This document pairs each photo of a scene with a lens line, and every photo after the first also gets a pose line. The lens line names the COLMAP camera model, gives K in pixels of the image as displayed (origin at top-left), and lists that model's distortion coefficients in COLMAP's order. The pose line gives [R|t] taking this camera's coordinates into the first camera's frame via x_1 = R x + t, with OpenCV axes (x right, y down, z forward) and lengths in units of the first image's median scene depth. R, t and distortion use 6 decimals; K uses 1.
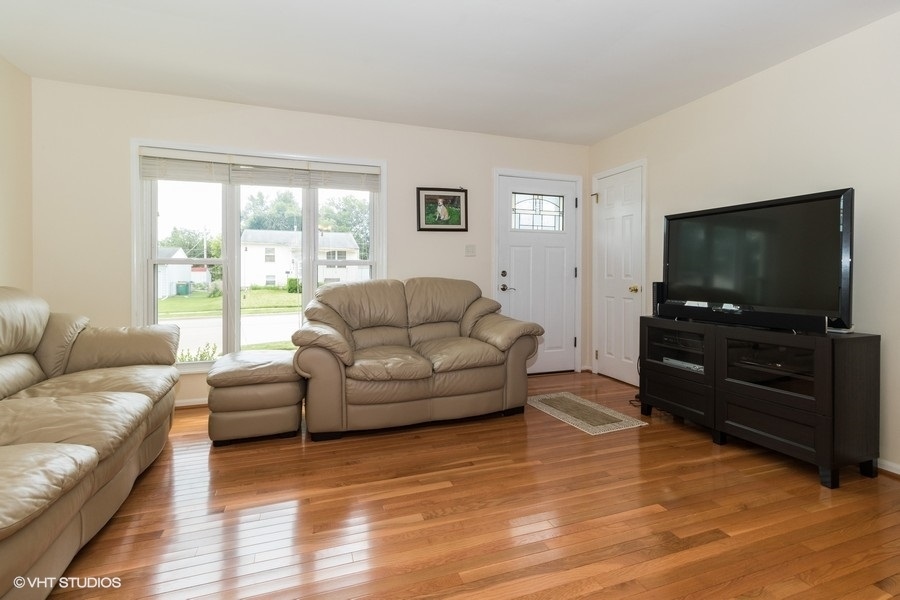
lens RADIAL K [[426.3, 0, 446.4], [0, 426.3, 275.3], [0, 0, 1]] dist [0.000490, 0.000766]
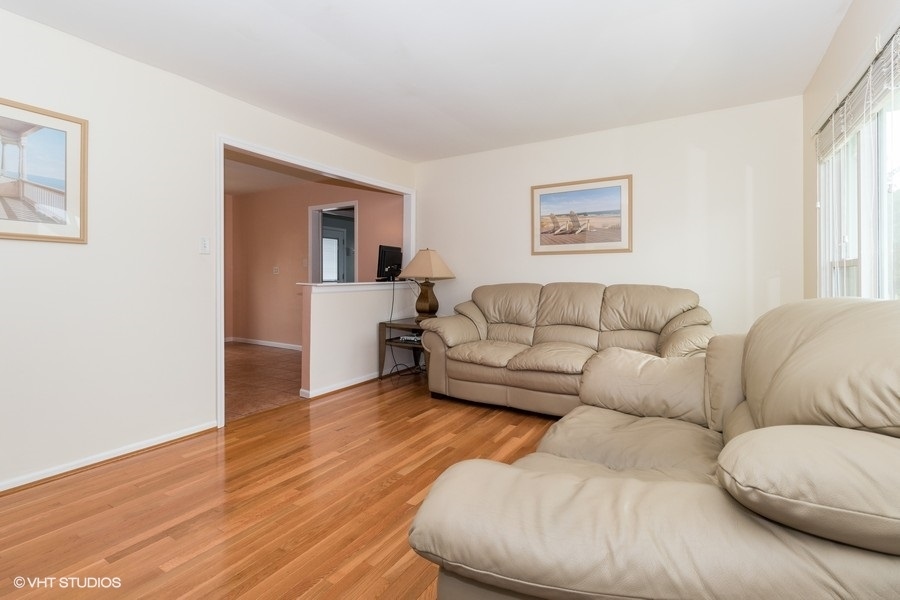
lens RADIAL K [[426.3, 0, 446.4], [0, 426.3, 275.3], [0, 0, 1]] dist [0.000490, 0.000766]
pose [[-0.781236, -0.001363, -0.624234, 0.293069], [-0.005861, 0.999970, 0.005152, -0.011331], [0.624208, 0.007684, -0.781220, 0.974554]]
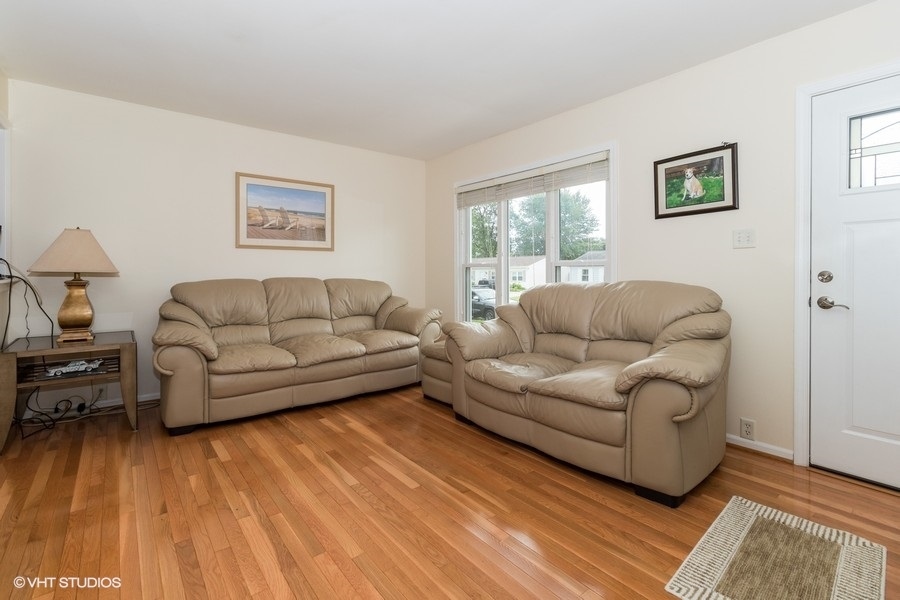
lens RADIAL K [[426.3, 0, 446.4], [0, 426.3, 275.3], [0, 0, 1]] dist [0.000490, 0.000766]
pose [[0.317208, 0.004888, -0.948343, 0.528814], [-0.010033, 0.999948, 0.001798, -0.002309], [0.948303, 0.008944, 0.317241, 0.409972]]
